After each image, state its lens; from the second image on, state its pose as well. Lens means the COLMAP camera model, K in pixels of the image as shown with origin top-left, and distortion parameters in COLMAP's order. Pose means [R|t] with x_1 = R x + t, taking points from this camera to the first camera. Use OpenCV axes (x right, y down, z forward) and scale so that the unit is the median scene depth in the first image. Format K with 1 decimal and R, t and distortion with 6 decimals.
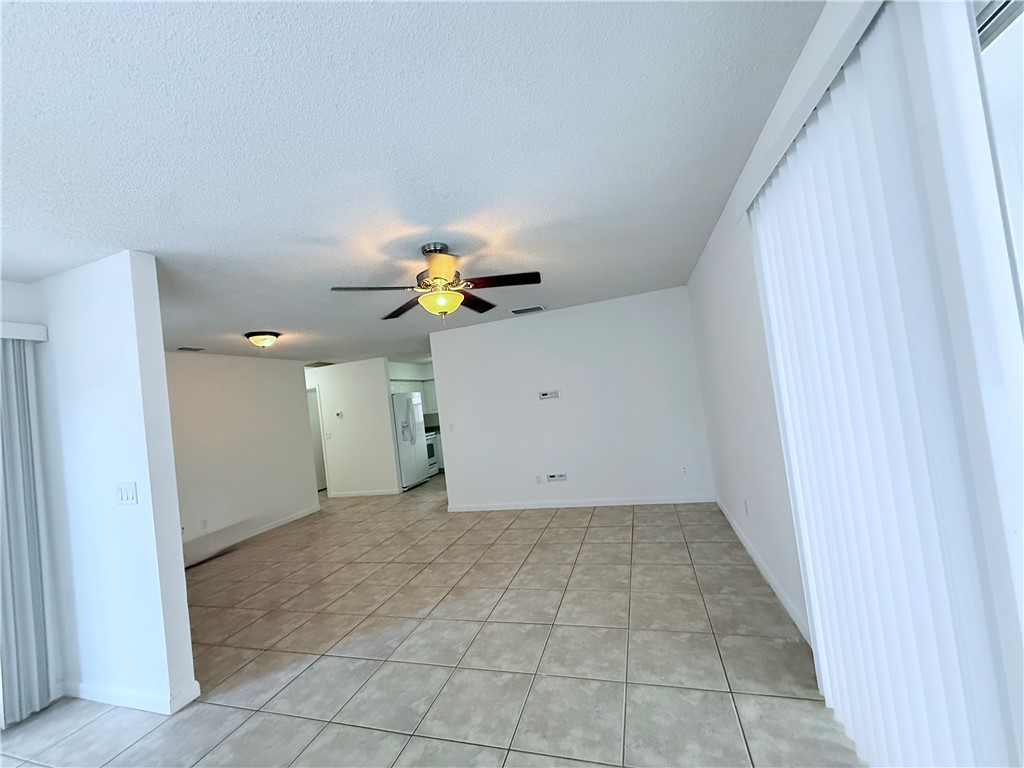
lens RADIAL K [[406.6, 0, 509.1], [0, 406.6, 386.7], [0, 0, 1]] dist [0.000265, -0.000001]
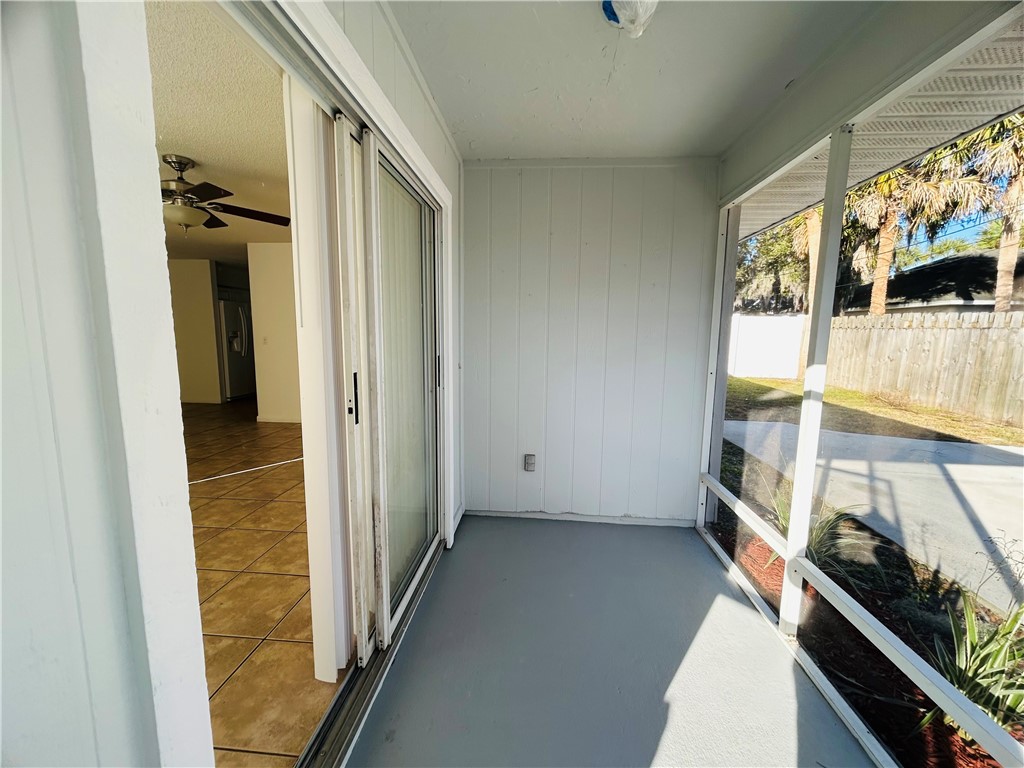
lens RADIAL K [[407.9, 0, 511.3], [0, 407.9, 387.1], [0, 0, 1]] dist [-0.000971, -0.000104]
pose [[0.964104, 0.104518, 0.244089, 0.464903], [-0.141167, 0.980348, 0.137802, -0.035171], [-0.224890, -0.167313, 0.959912, -0.307456]]
